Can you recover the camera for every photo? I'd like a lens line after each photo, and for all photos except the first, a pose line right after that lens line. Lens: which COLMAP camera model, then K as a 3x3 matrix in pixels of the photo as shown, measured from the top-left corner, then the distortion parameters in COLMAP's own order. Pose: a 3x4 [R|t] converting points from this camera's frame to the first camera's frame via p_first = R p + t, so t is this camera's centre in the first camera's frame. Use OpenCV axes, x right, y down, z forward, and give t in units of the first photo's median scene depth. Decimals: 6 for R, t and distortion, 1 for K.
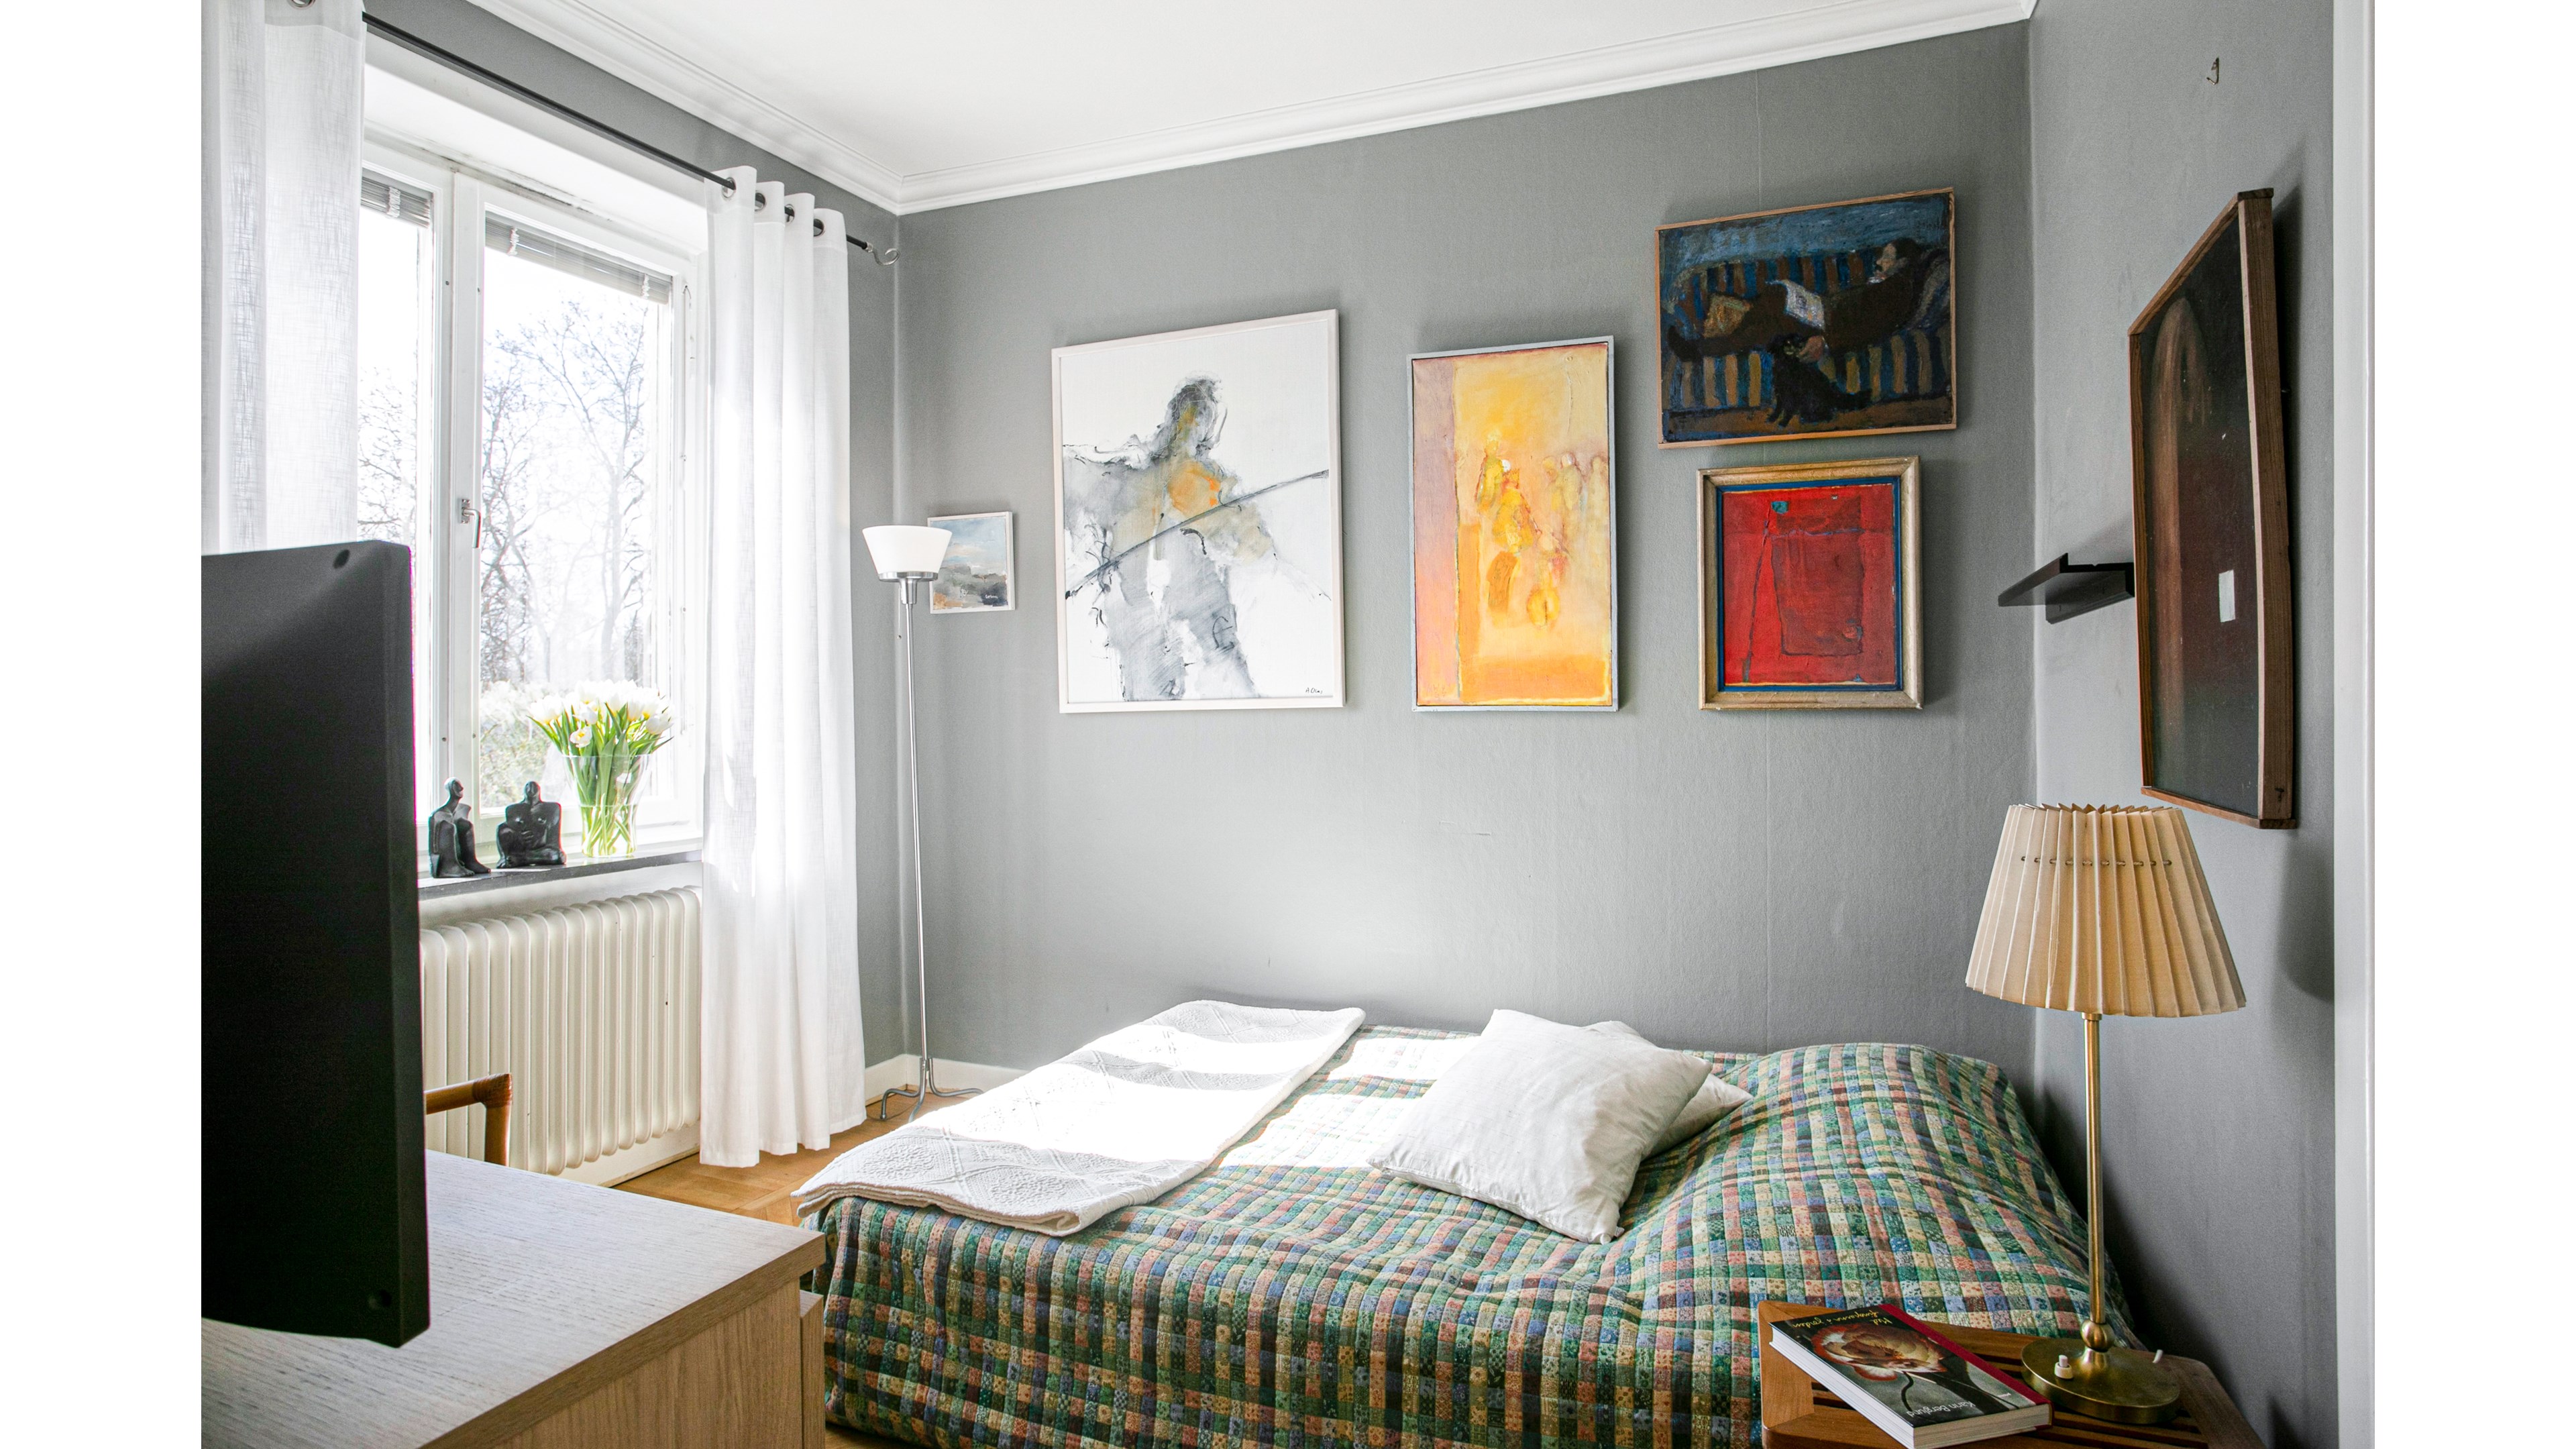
lens RADIAL K [[1308.2, 0, 1264.2], [0, 1308.2, 684.0], [0, 0, 1]] dist [-0.041222, 0.000112]
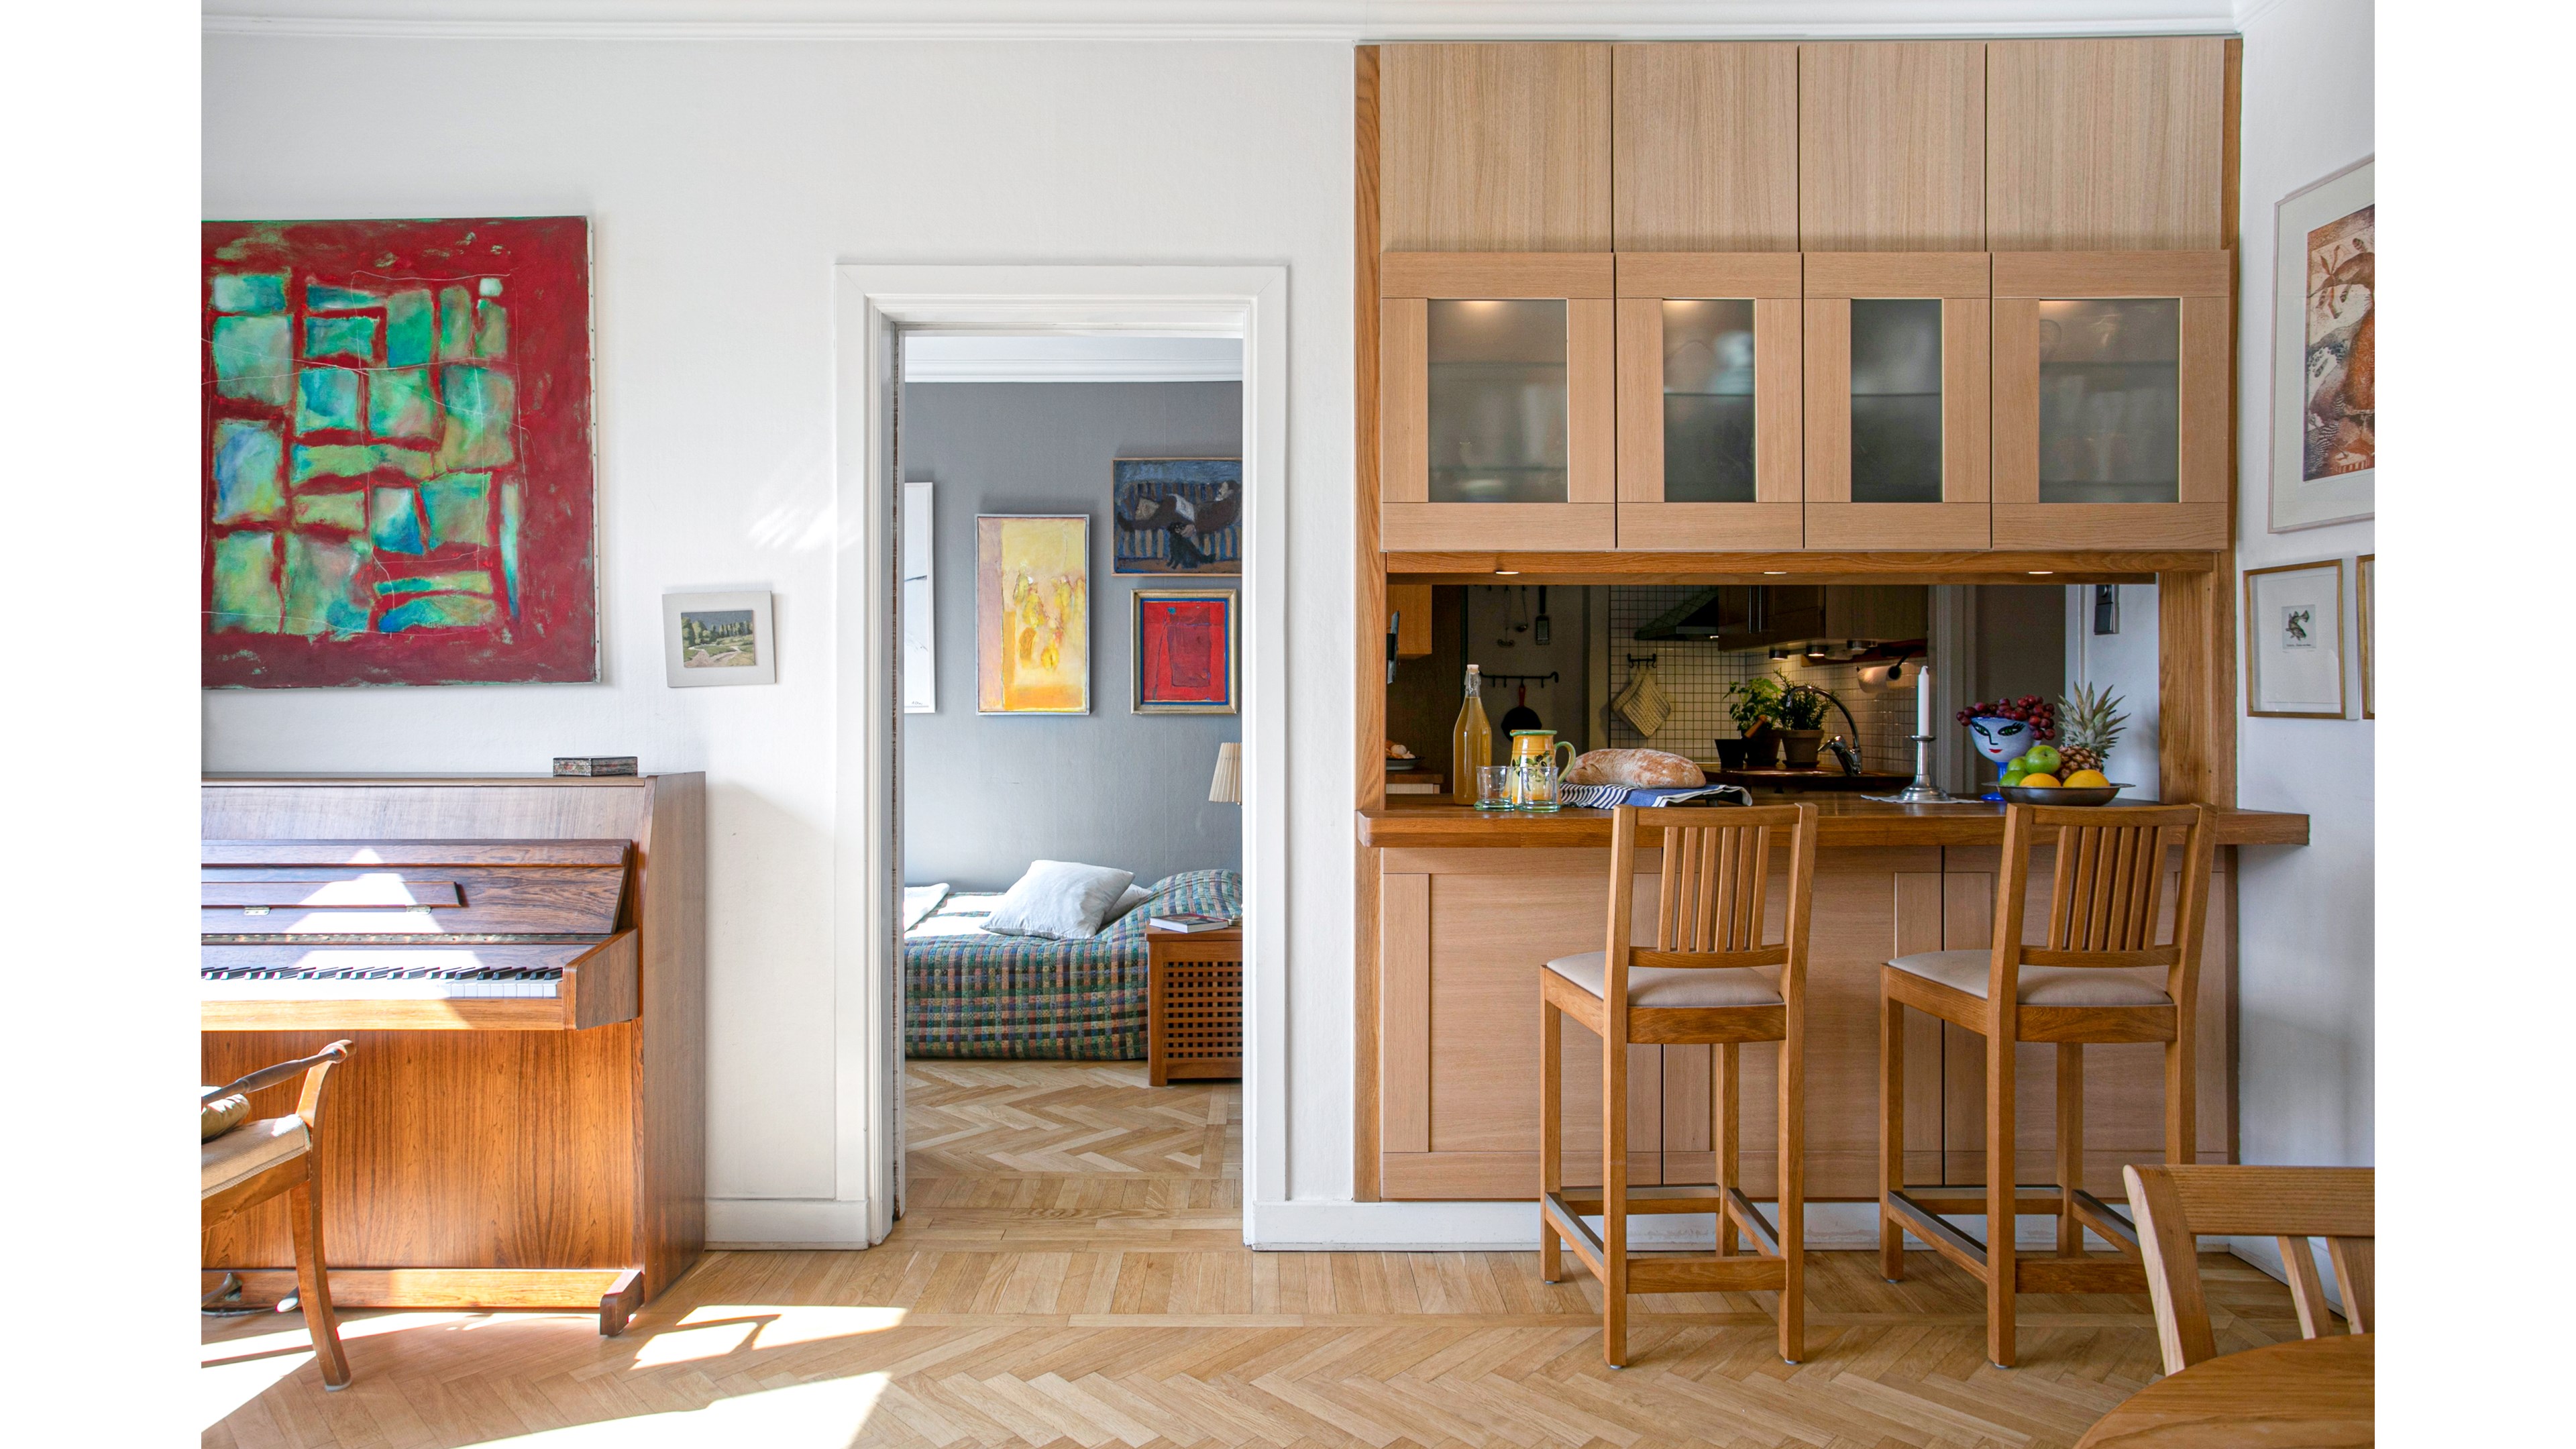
lens RADIAL K [[1367.2, 0, 1274.8], [0, 1367.2, 716.2], [0, 0, 1]] dist [-0.001166, -0.000009]
pose [[0.914043, 0.000410, 0.405618, -0.291588], [-0.007335, 0.999853, 0.015518, -0.010405], [-0.405551, -0.017159, 0.913911, -0.932602]]
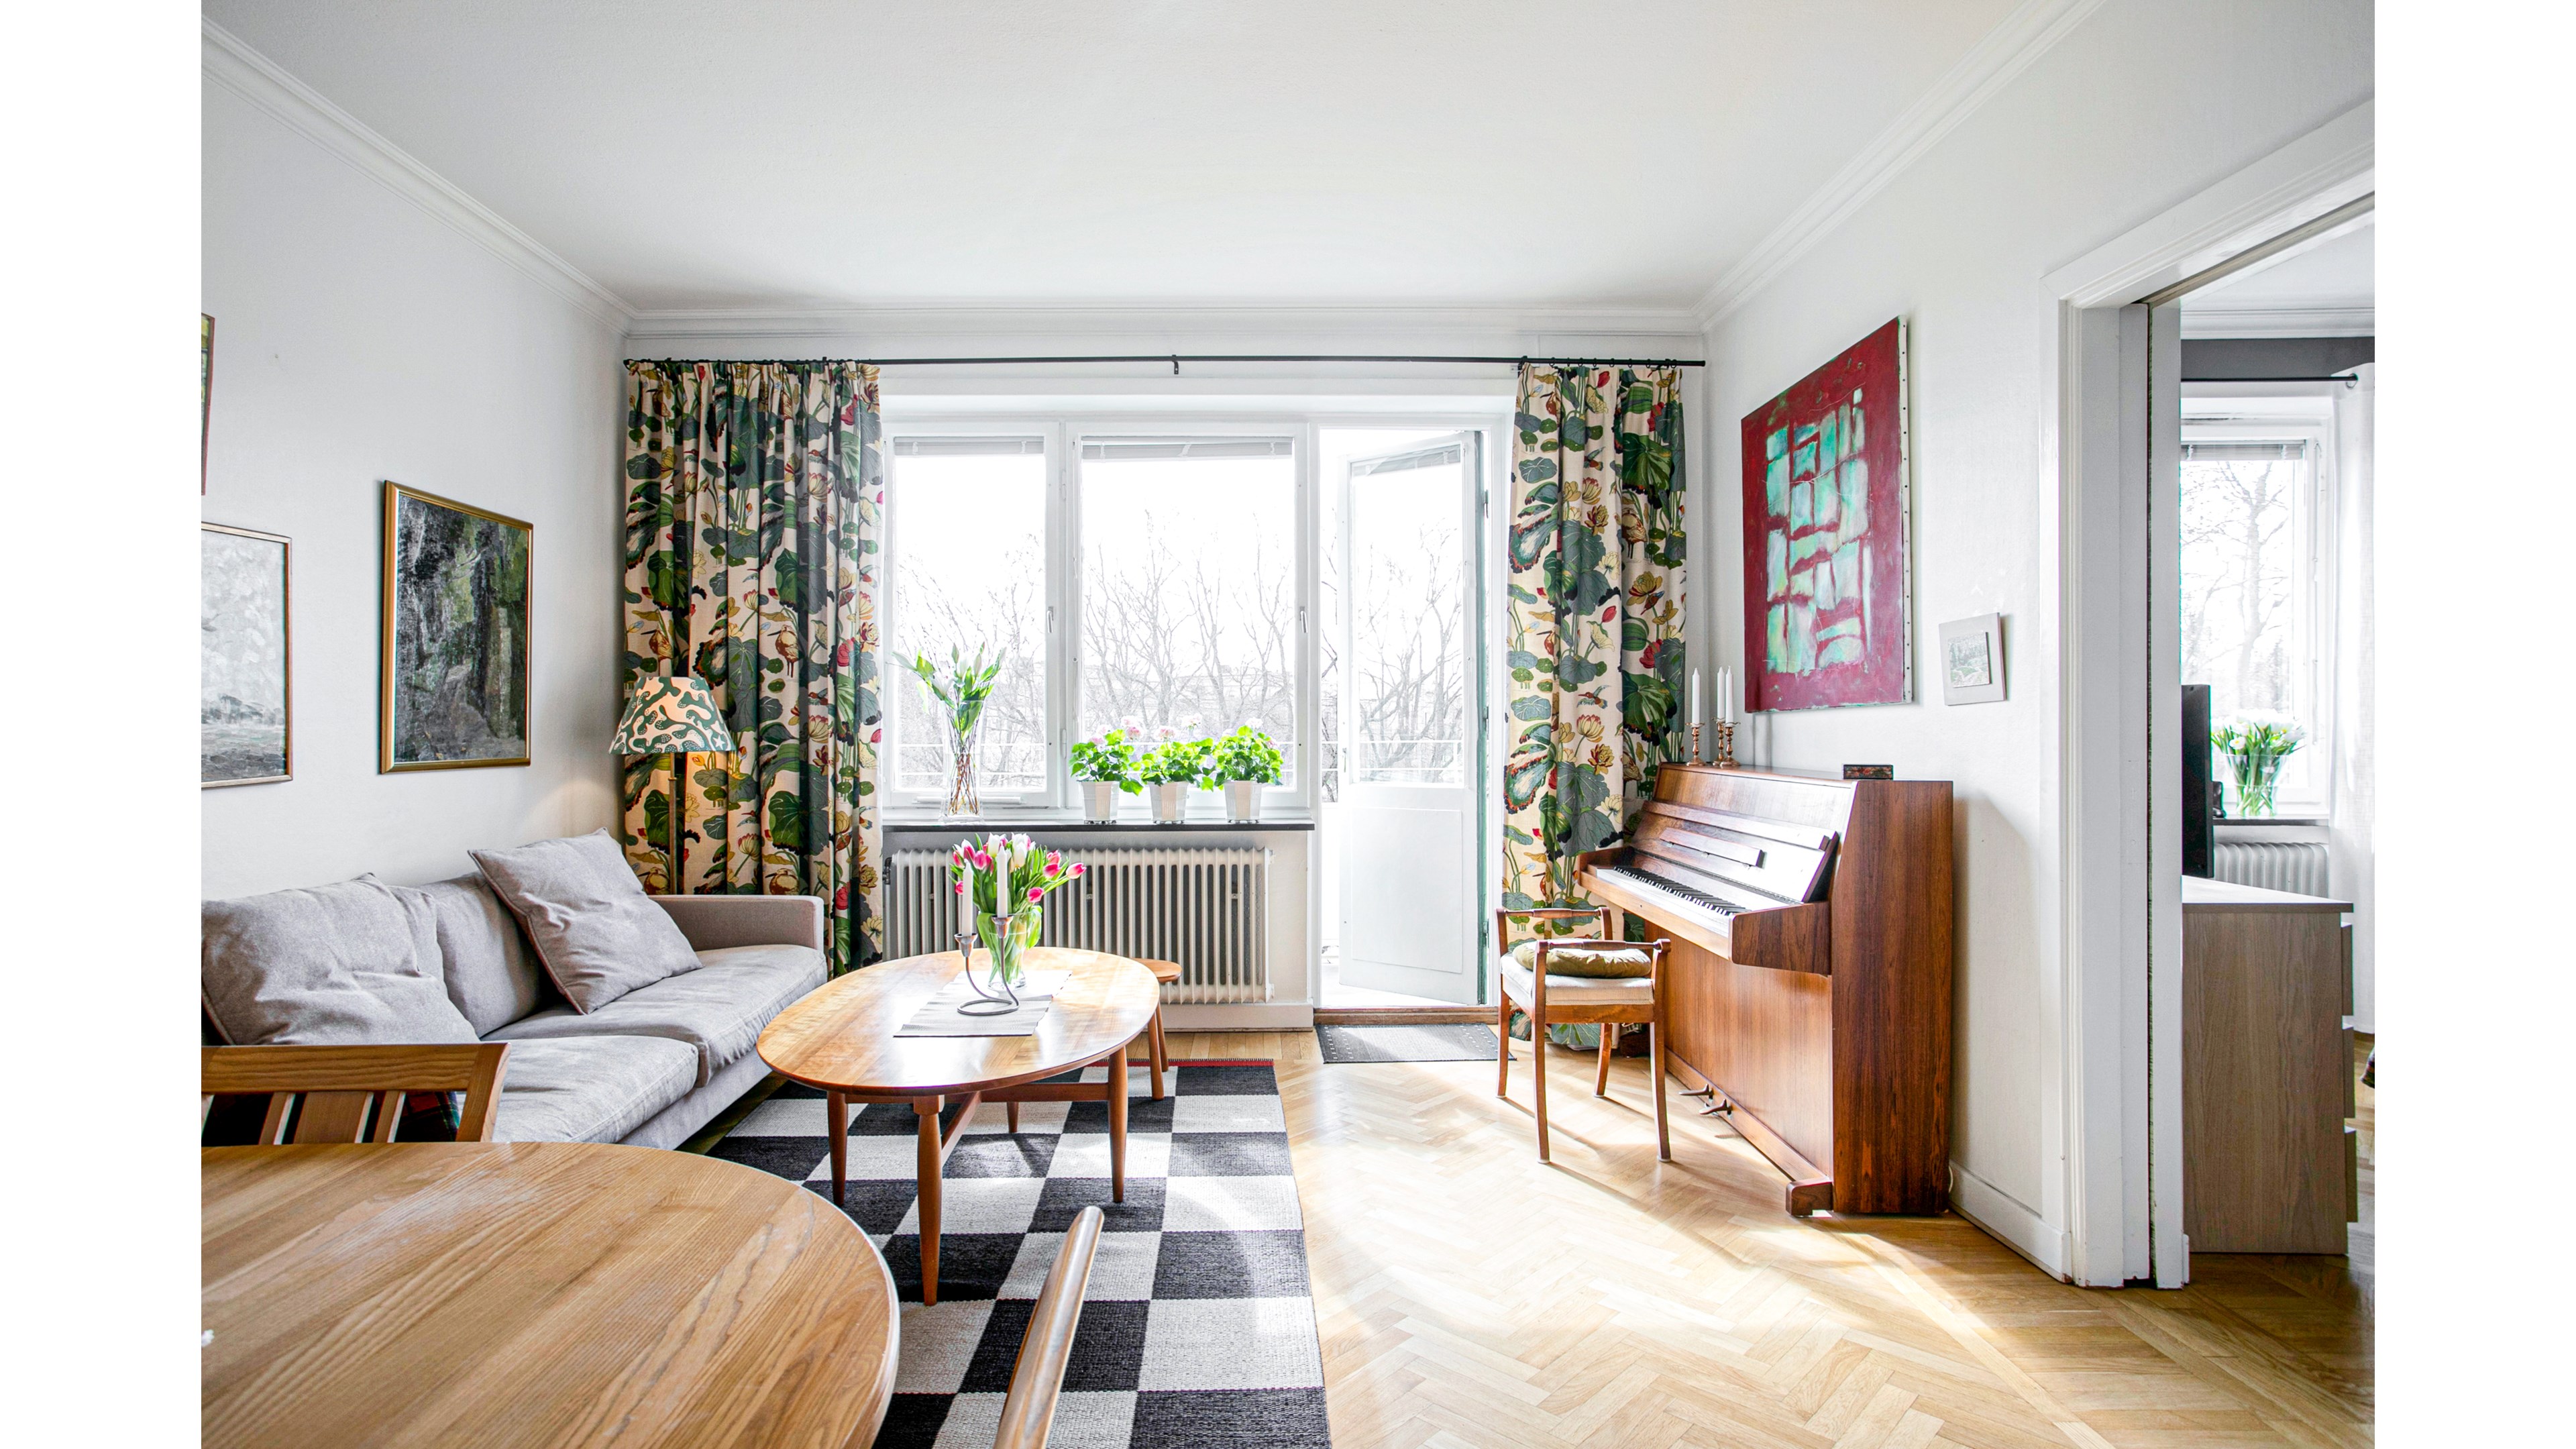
lens RADIAL K [[1231.5, 0, 1271.1], [0, 1231.5, 723.8], [0, 0, 1]] dist [0.025683, 0.000626]
pose [[0.427196, 0.007995, -0.904124, 0.385365], [0.009428, 0.999867, 0.013297, -0.016779], [0.904110, -0.014205, 0.427063, -0.789322]]
